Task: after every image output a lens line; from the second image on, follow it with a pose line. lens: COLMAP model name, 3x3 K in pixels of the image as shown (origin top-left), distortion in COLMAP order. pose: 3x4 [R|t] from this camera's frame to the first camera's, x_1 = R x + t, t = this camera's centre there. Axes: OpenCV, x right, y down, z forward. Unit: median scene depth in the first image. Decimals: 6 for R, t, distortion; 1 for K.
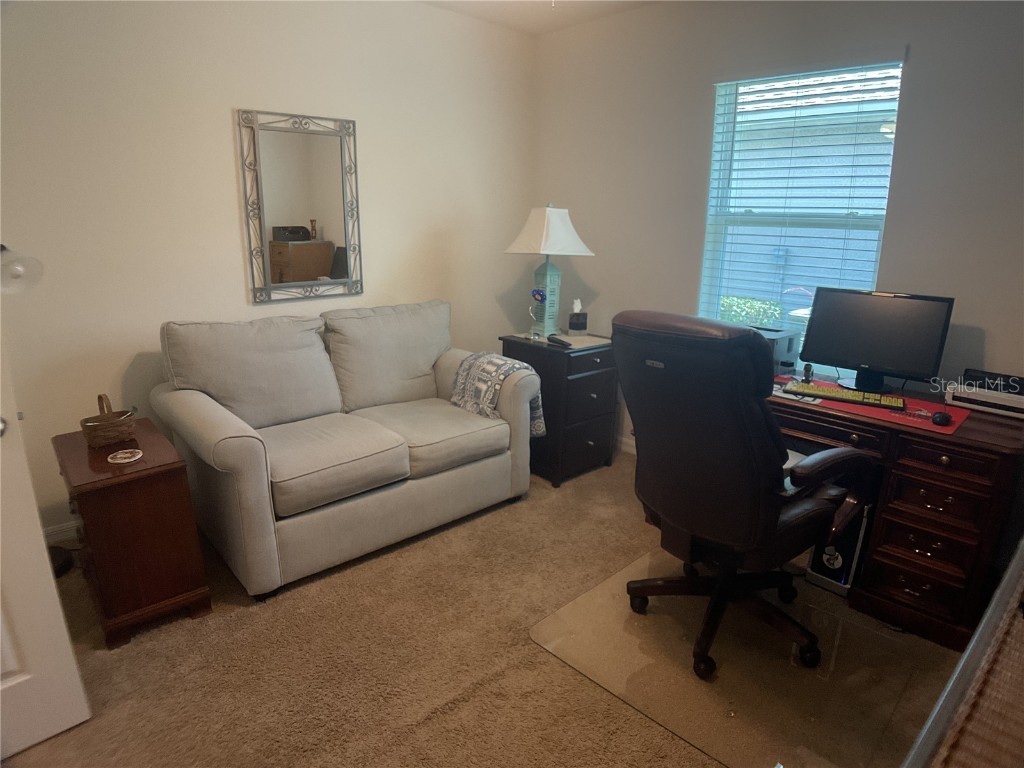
lens RADIAL K [[587.4, 0, 512.1], [0, 587.4, 381.4], [0, 0, 1]] dist [-0.083878, -0.001734]
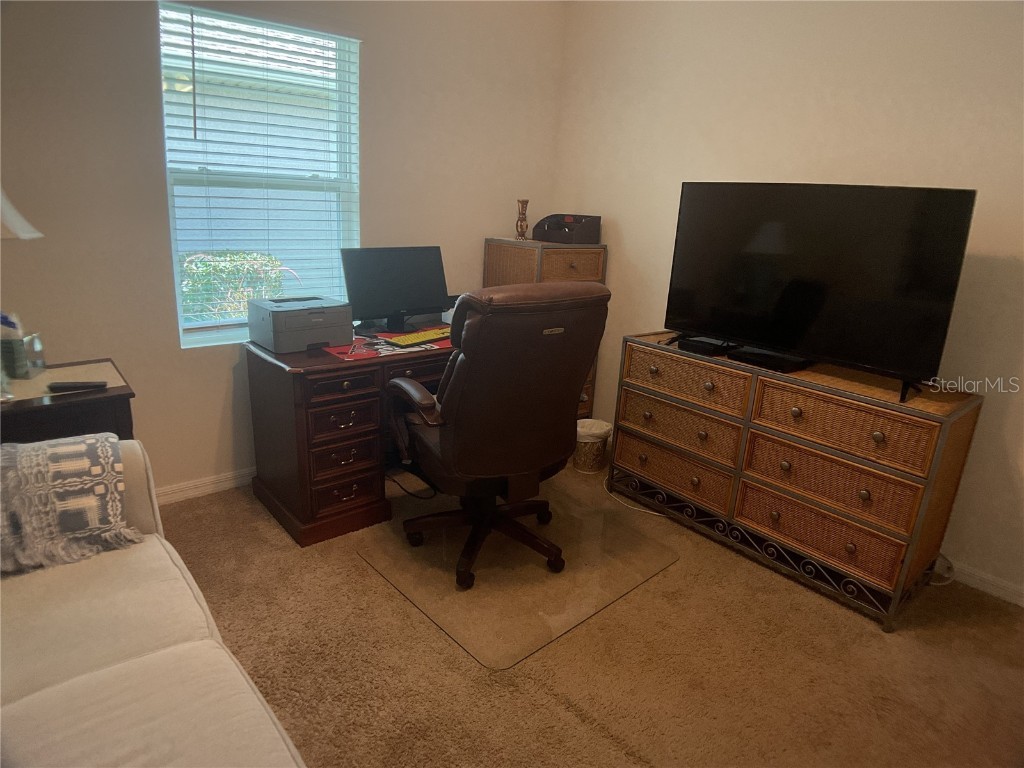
lens RADIAL K [[587.4, 0, 513.7], [0, 587.4, 378.0], [0, 0, 1]] dist [-0.083878, -0.001734]
pose [[0.028212, -0.286740, 0.957593, -0.482240], [0.203559, 0.939549, 0.275340, -0.153726], [-0.978656, 0.187159, 0.084876, 0.579100]]
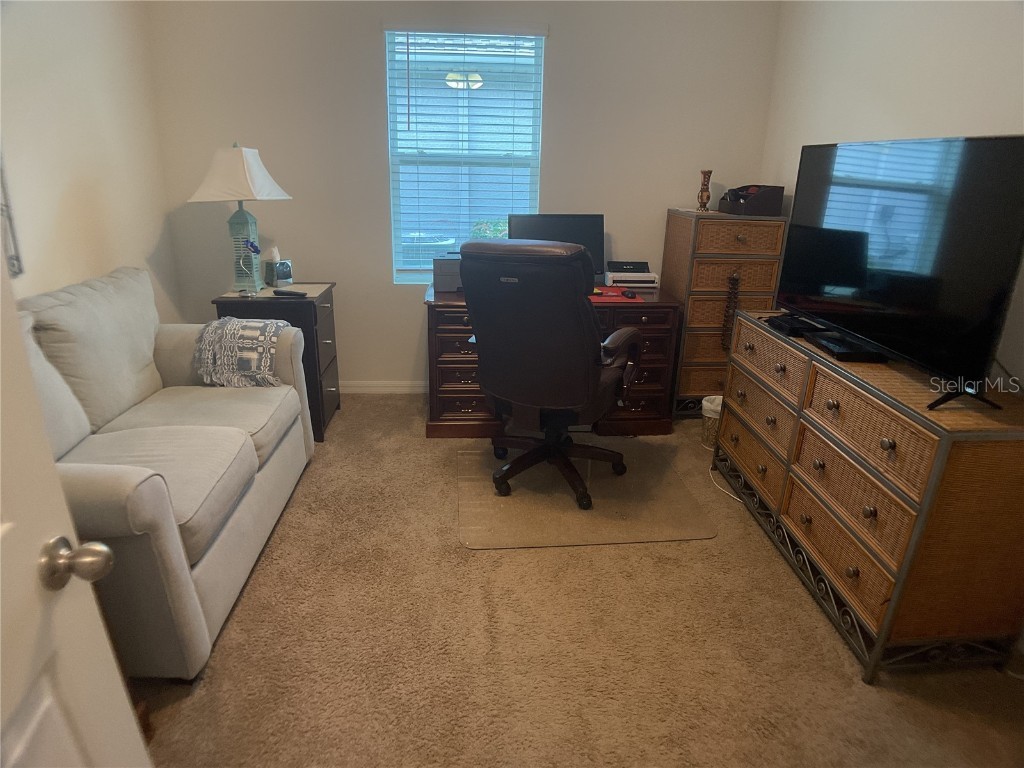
lens RADIAL K [[587.4, 0, 508.9], [0, 587.4, 381.5], [0, 0, 1]] dist [-0.083878, -0.001734]
pose [[0.624541, -0.263548, 0.735181, -0.463801], [0.185885, 0.964452, 0.187827, -0.044772], [-0.758548, 0.019354, 0.651329, 0.144567]]
